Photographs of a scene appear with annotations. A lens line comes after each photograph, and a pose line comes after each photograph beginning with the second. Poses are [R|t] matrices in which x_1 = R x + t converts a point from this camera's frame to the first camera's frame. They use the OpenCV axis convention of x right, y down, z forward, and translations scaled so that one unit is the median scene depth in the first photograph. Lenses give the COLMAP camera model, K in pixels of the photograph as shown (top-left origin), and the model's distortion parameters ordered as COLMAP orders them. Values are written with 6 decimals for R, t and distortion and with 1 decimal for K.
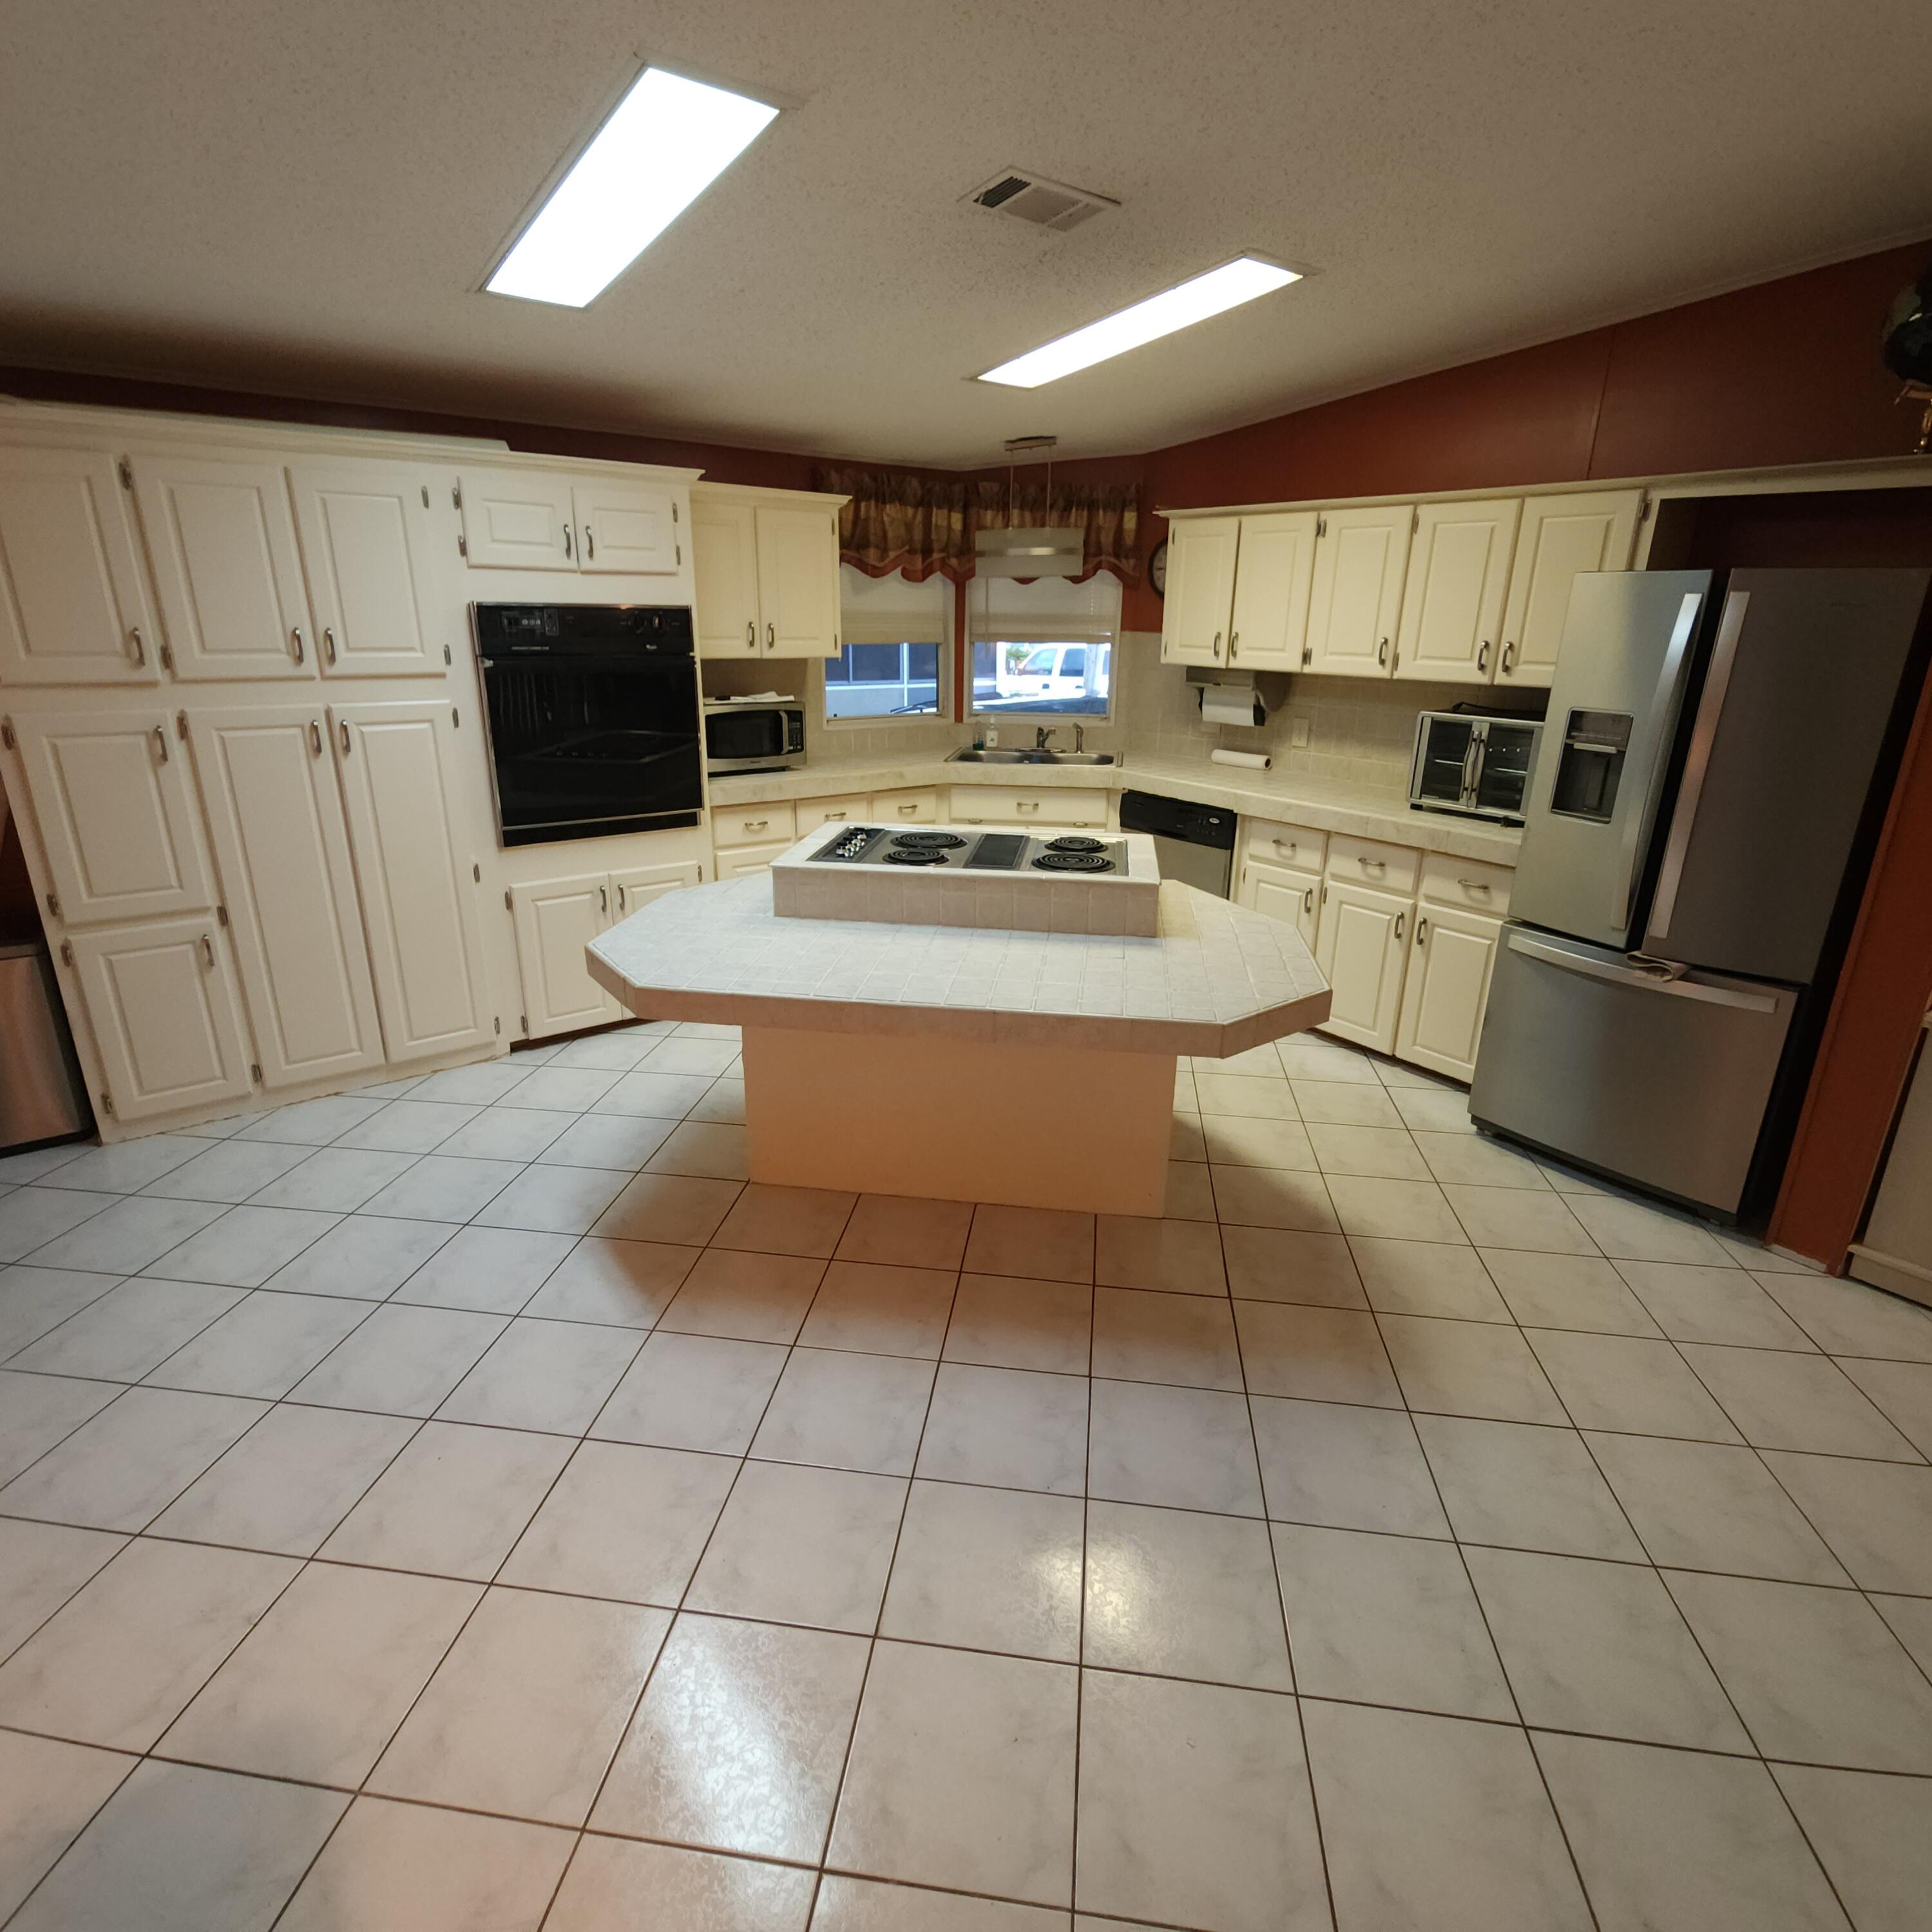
lens RADIAL K [[1051.6, 0, 965.7], [0, 1051.6, 961.9], [0, 0, 1]] dist [0.000896, -0.001381]
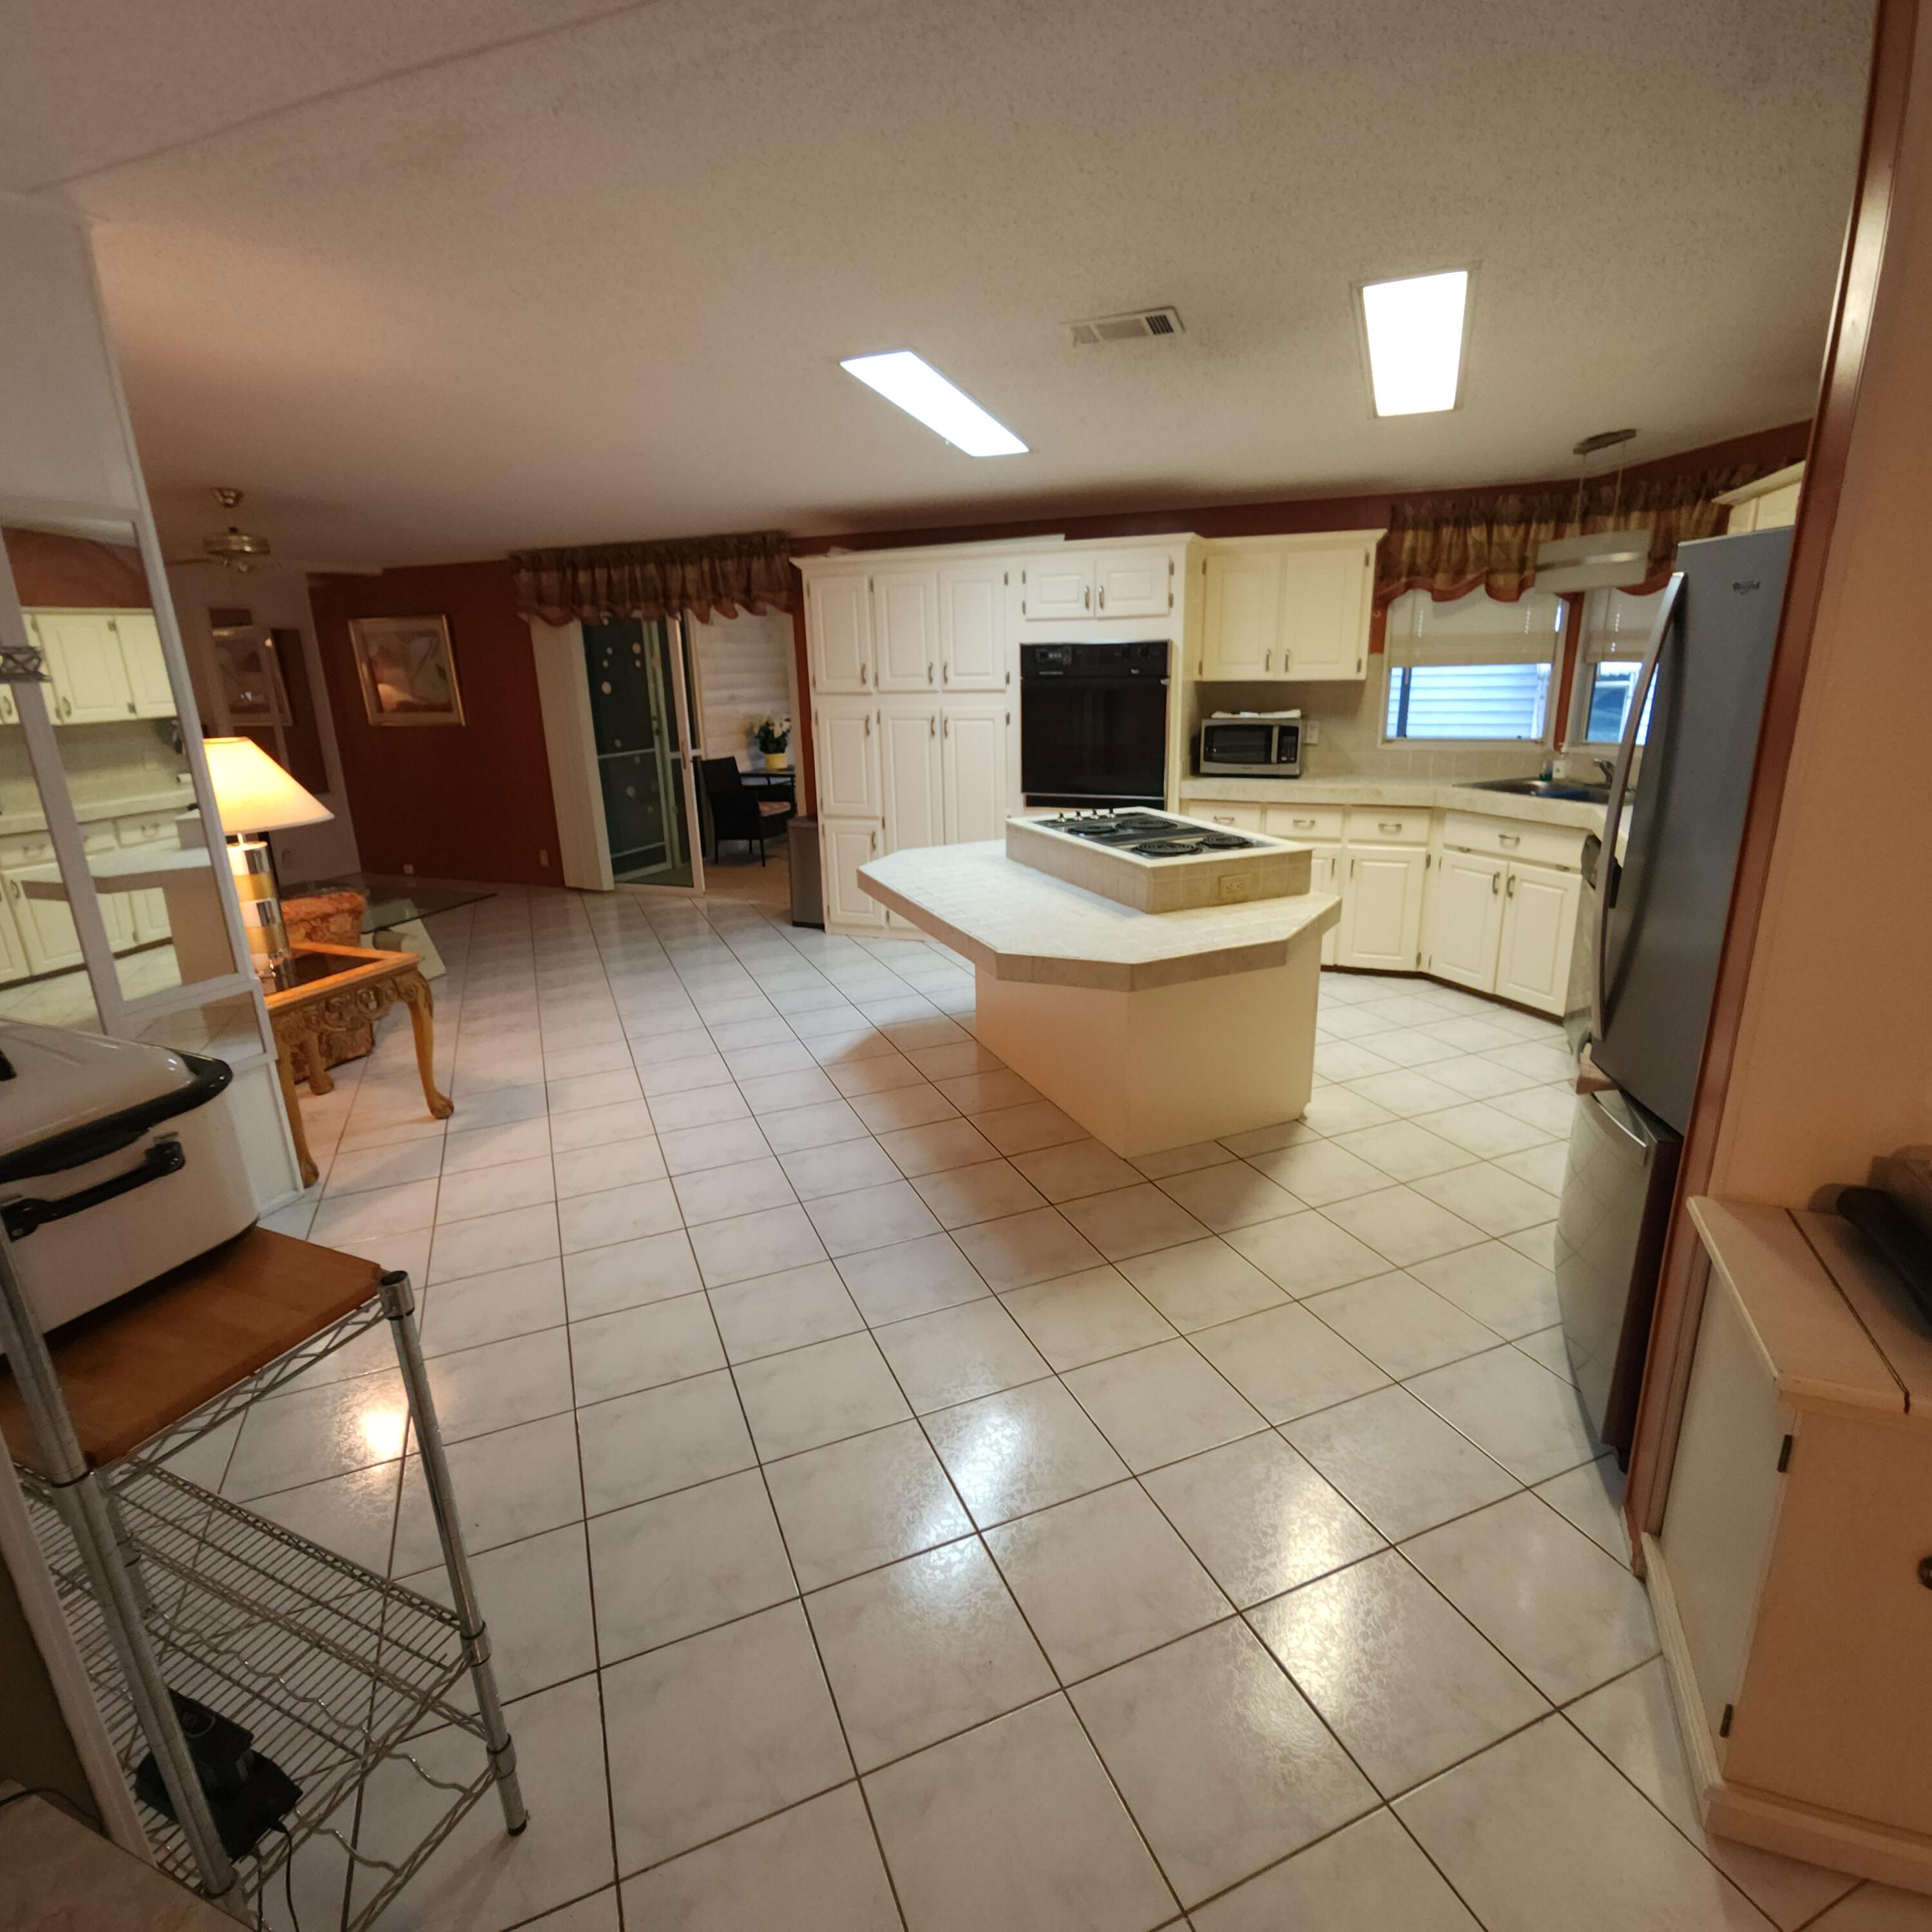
lens RADIAL K [[1051.6, 0, 967.3], [0, 1051.6, 964.2], [0, 0, 1]] dist [0.000896, -0.001381]
pose [[0.503624, 0.221739, -0.834982, 0.841964], [-0.241605, 0.964086, 0.110298, -0.040387], [0.829452, 0.146187, 0.539110, 0.171805]]
